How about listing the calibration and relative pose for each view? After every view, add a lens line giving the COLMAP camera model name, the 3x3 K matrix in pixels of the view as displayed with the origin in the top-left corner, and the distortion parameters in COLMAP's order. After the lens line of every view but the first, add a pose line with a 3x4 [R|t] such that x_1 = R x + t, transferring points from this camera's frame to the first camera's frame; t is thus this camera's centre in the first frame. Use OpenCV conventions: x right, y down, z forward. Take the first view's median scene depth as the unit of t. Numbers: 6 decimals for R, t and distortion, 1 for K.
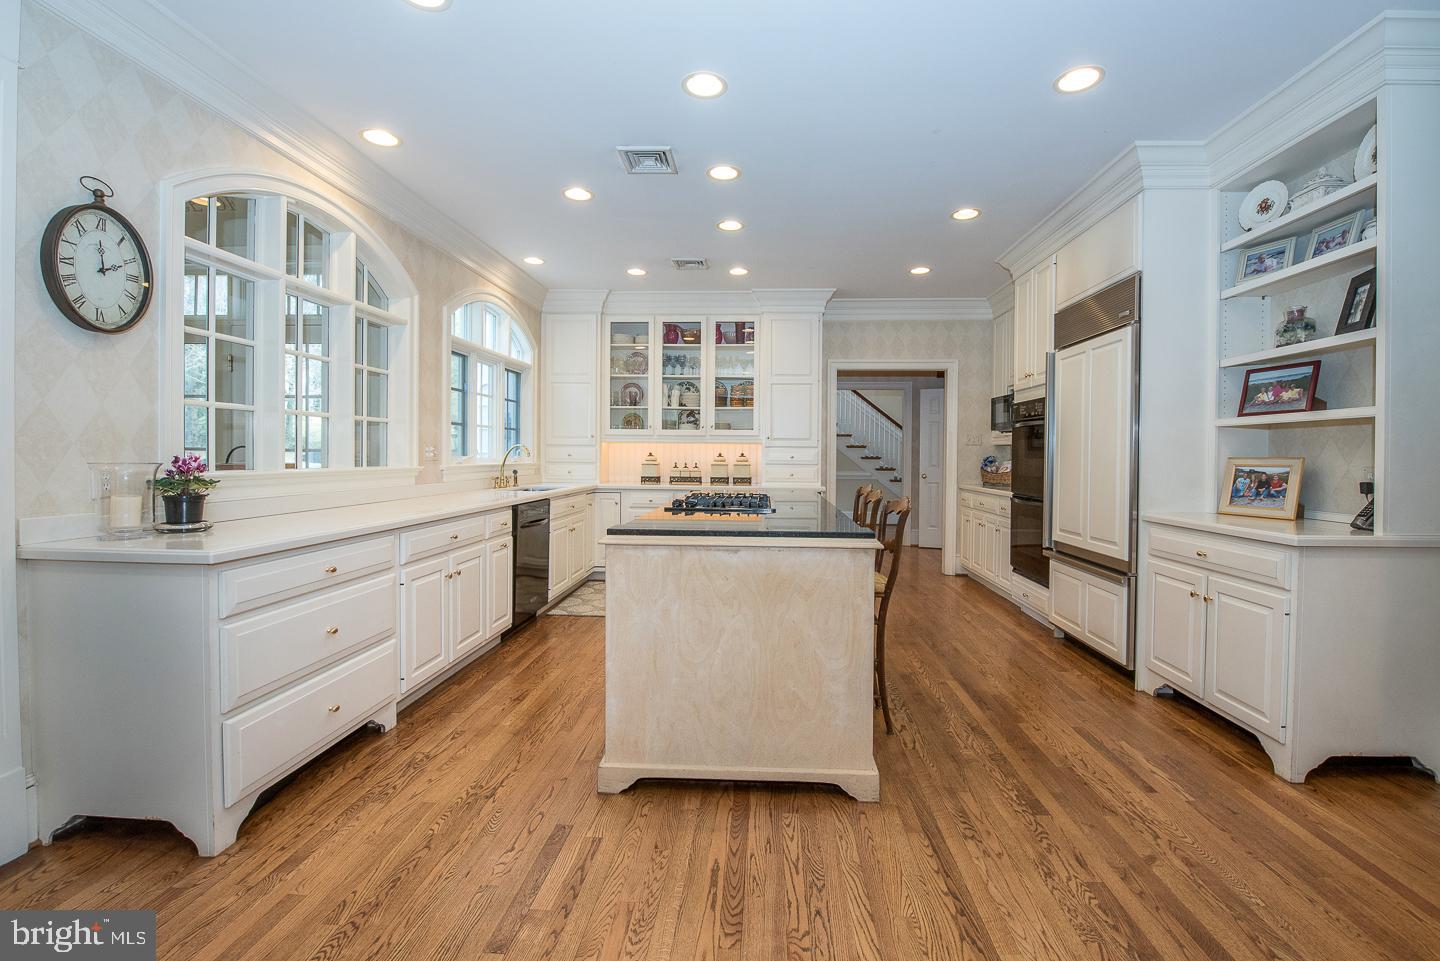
lens RADIAL K [[574.6, 0, 747.5], [0, 574.6, 460.9], [0, 0, 1]] dist [-0.014006, -0.002656]
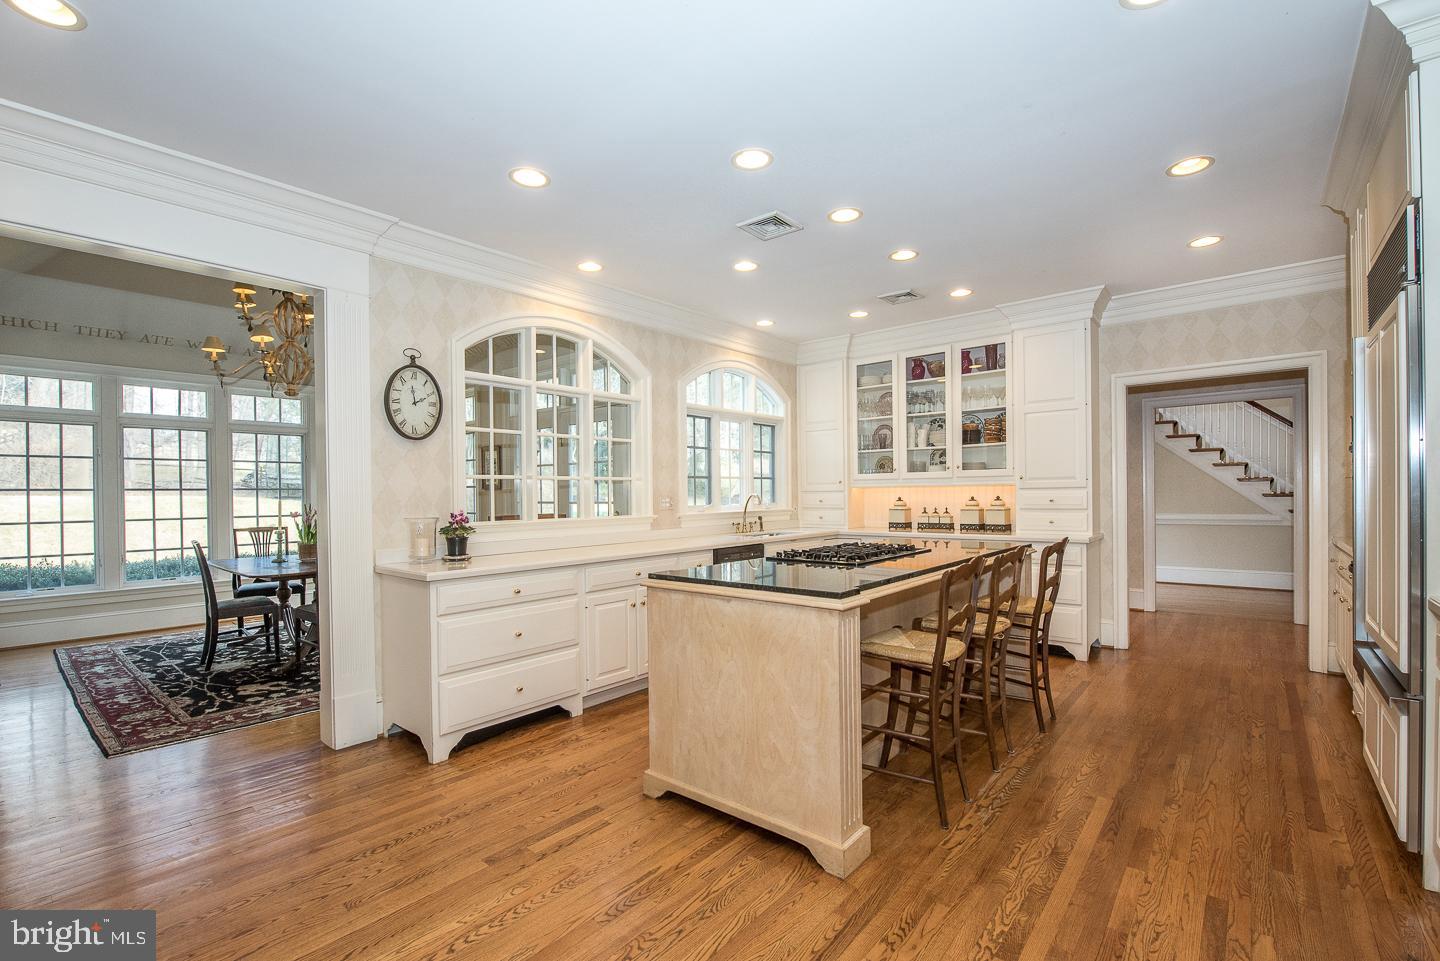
lens RADIAL K [[624.5, 0, 757.0], [0, 624.5, 496.5], [0, 0, 1]] dist [-0.012173, -0.002817]
pose [[0.809790, -0.016782, -0.586480, 0.581360], [0.013875, 0.999859, -0.009452, -0.021474], [0.586556, -0.000484, 0.809909, 0.068845]]
